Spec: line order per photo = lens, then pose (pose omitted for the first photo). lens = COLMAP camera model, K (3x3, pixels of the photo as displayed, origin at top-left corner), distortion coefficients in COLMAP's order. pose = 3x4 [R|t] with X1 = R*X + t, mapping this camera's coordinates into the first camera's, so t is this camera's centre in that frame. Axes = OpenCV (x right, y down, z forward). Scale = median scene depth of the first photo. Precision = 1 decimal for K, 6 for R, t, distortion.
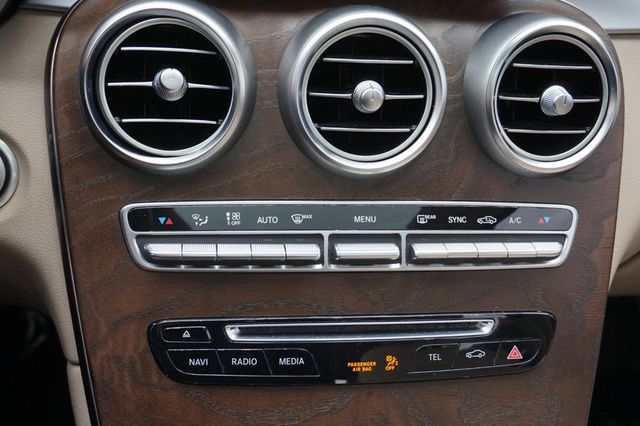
lens RADIAL K [[716.9, 0, 320.0], [0, 716.9, 213.0], [0, 0, 1]] dist [-0.002076, -0.004526]
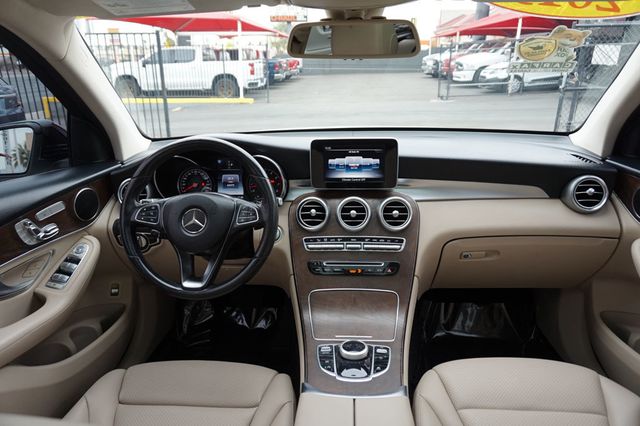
lens RADIAL K [[432.7, 0, 320.0], [0, 432.7, 213.0], [0, 0, 1]] dist [-0.040122, 0.042336]
pose [[0.973993, -0.044605, -0.222143, 0.480294], [-0.021493, 0.957821, -0.286560, 0.648424], [0.225556, 0.283882, 0.931953, -1.702044]]
